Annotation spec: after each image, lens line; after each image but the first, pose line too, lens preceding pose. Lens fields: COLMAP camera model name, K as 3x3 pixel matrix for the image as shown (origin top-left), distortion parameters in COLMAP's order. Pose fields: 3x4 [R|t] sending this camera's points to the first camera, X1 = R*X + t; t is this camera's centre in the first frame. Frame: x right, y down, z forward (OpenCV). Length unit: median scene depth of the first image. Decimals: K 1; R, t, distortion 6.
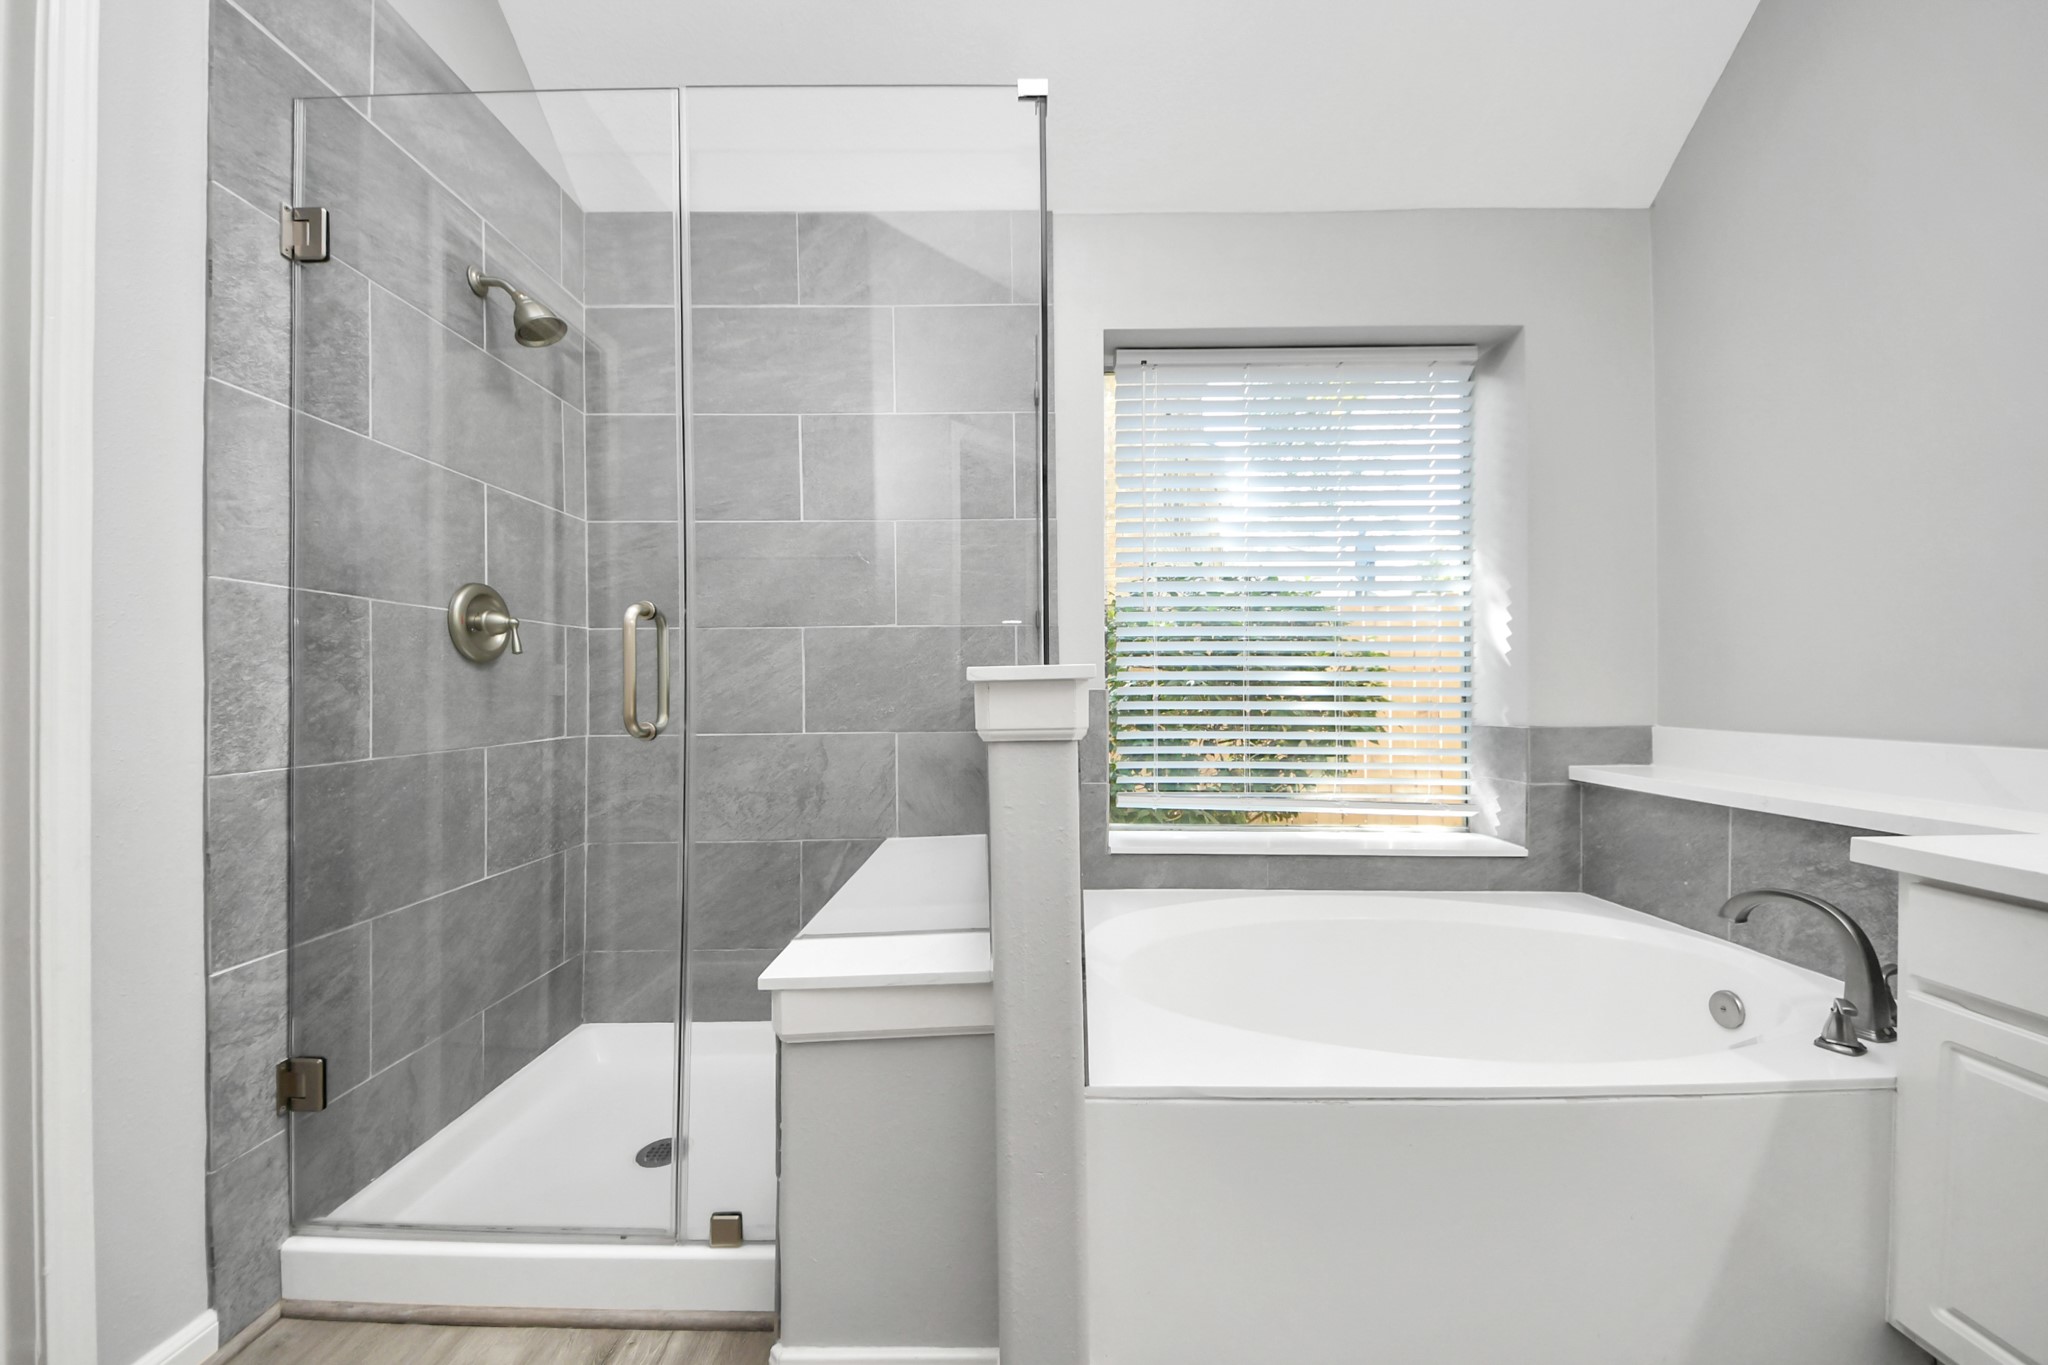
lens RADIAL K [[738.0, 0, 1012.3], [0, 738.0, 689.1], [0, 0, 1]] dist [0.050843, -0.026563]
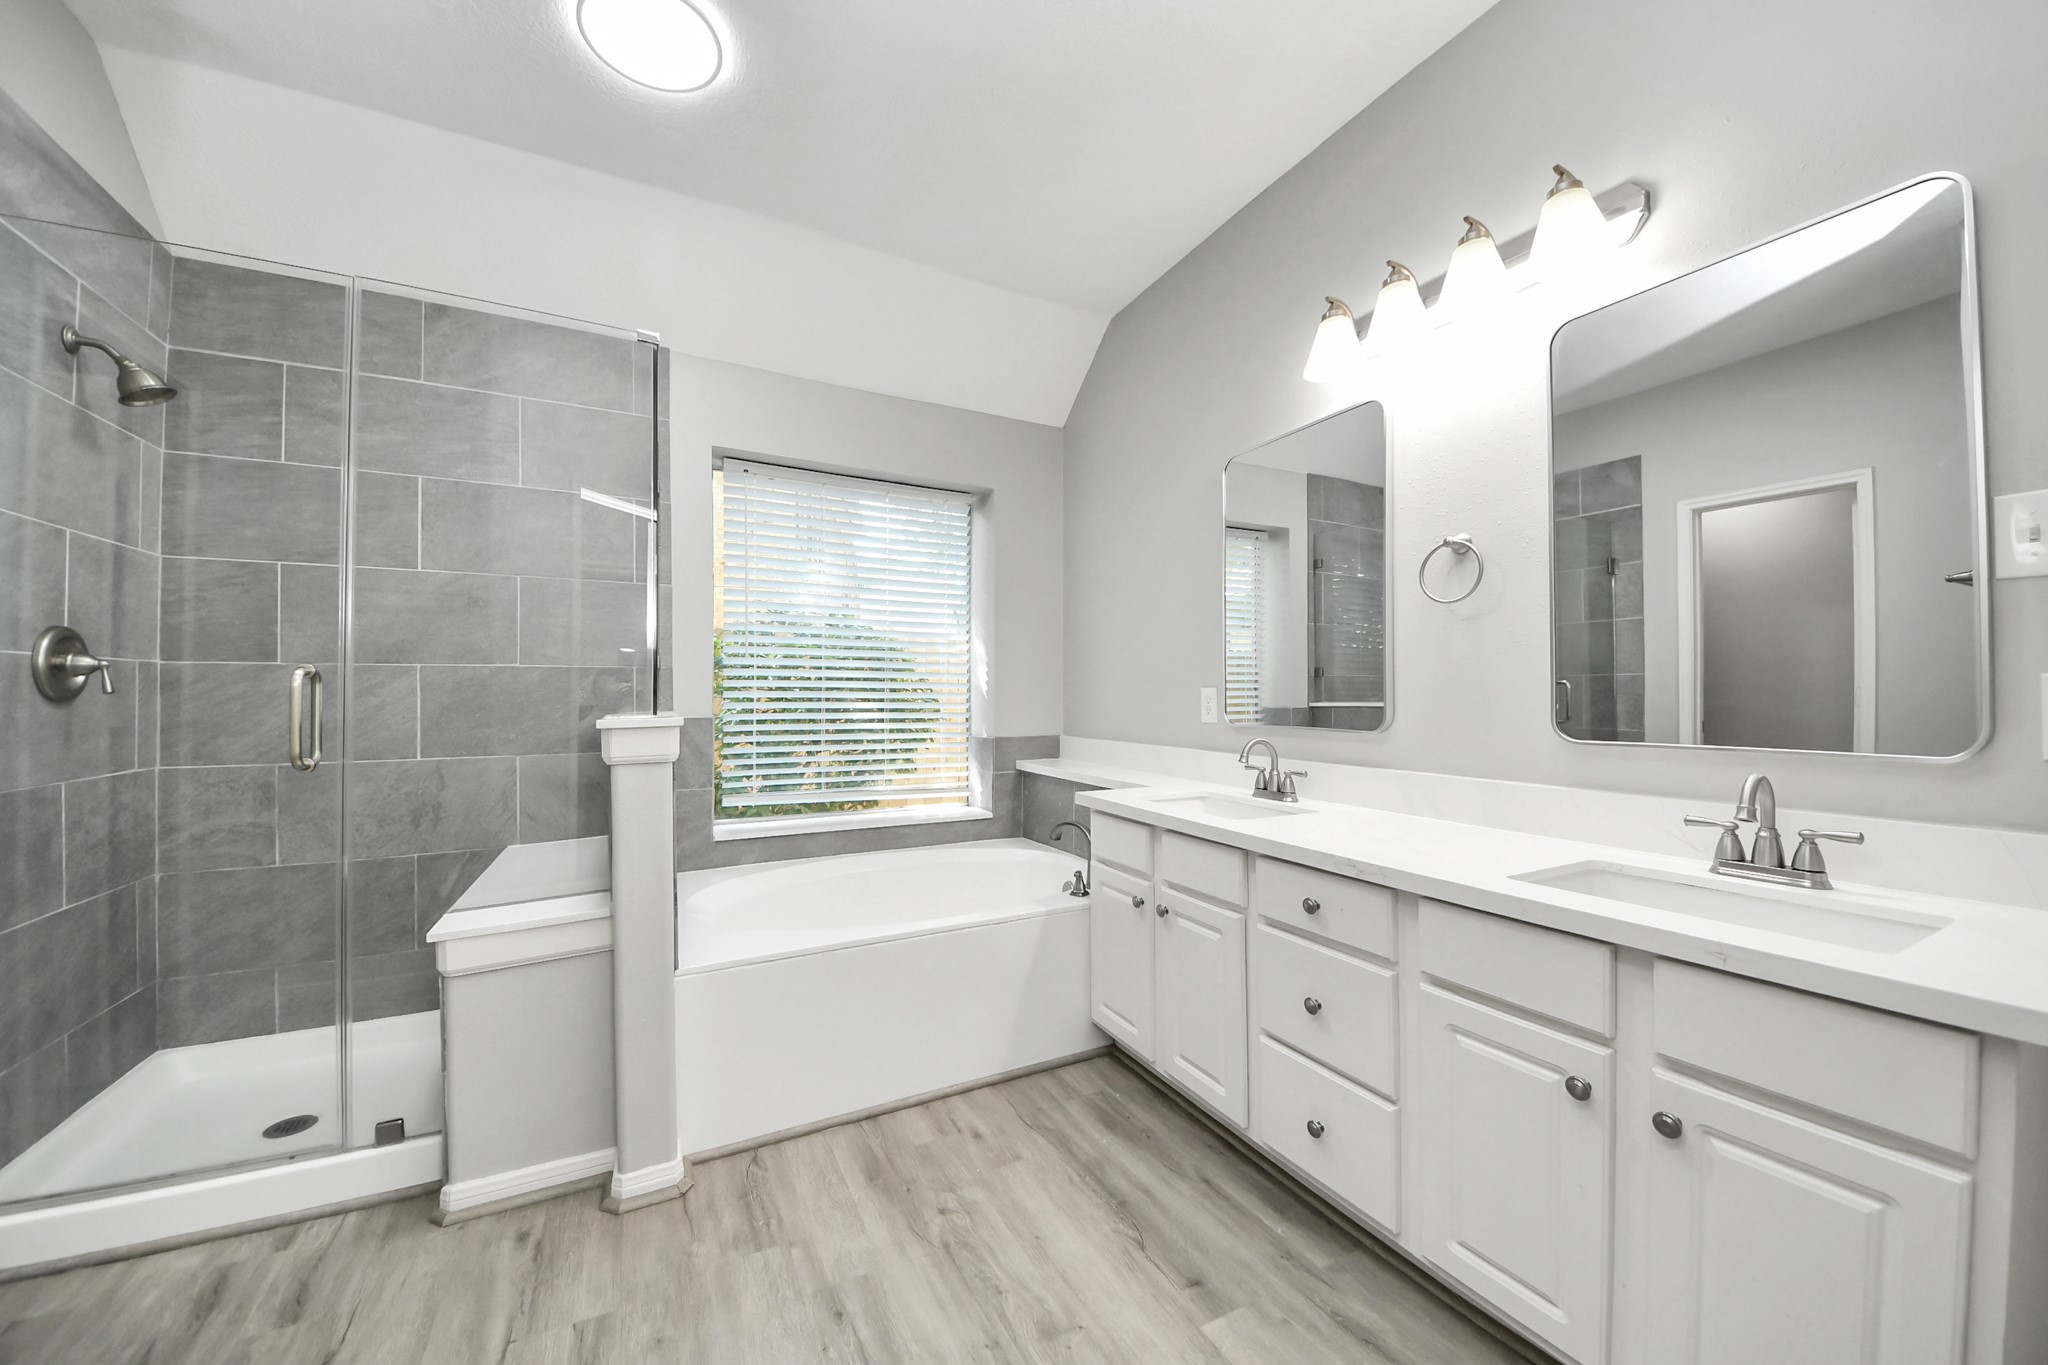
lens RADIAL K [[715.5, 0, 1024.6], [0, 715.5, 692.2], [0, 0, 1]] dist [-0.006910, -0.006567]
pose [[0.874958, 0.007359, 0.484142, -0.001199], [-0.006197, 0.999973, -0.004000, -0.042879], [-0.484158, 0.000500, 0.874980, -0.384026]]
